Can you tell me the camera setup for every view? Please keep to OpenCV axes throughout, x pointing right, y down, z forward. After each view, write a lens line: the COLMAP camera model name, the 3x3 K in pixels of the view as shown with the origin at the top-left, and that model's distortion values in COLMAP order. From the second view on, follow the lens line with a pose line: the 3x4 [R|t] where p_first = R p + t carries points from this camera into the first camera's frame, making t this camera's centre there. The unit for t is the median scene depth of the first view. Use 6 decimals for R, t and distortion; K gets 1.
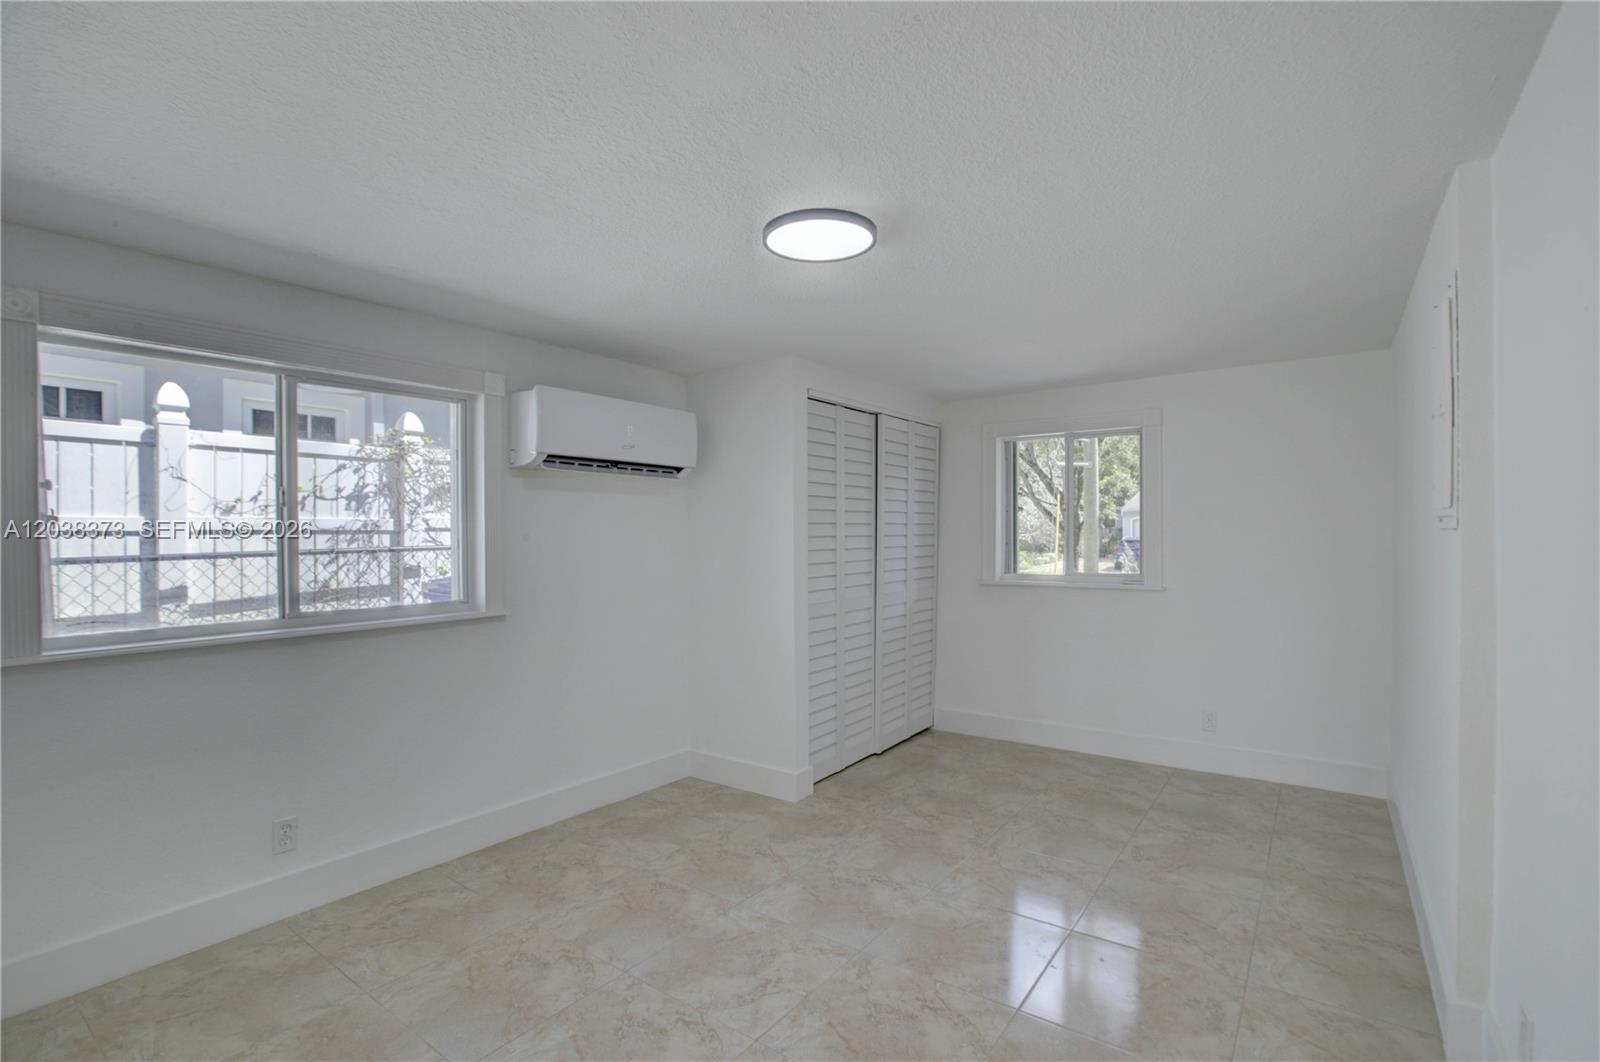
lens RADIAL K [[743.3, 0, 807.8], [0, 743.3, 539.5], [0, 0, 1]] dist [-0.041024, 0.009890]
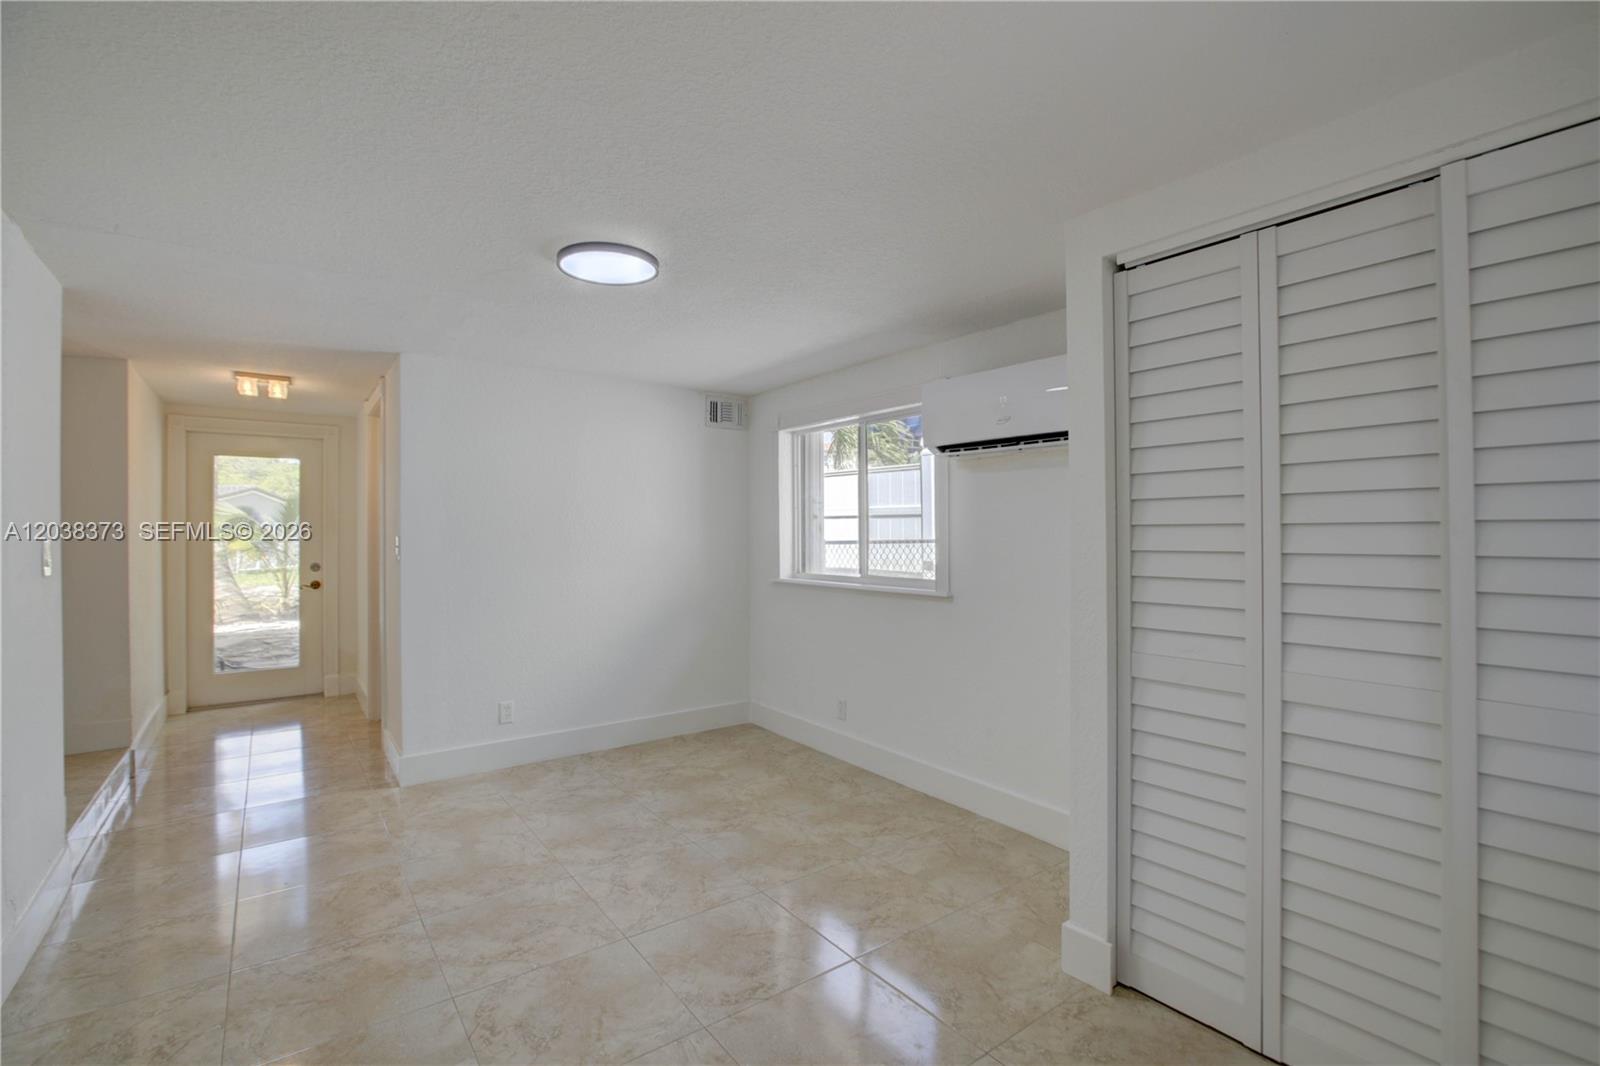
lens RADIAL K [[743.3, 0, 807.3], [0, 743.3, 524.5], [0, 0, 1]] dist [-0.041024, 0.009890]
pose [[-0.306715, 0.000909, -0.951801, 0.894273], [-0.002613, 0.999995, 0.001798, -0.007756], [0.951798, 0.003038, -0.306711, 1.451266]]
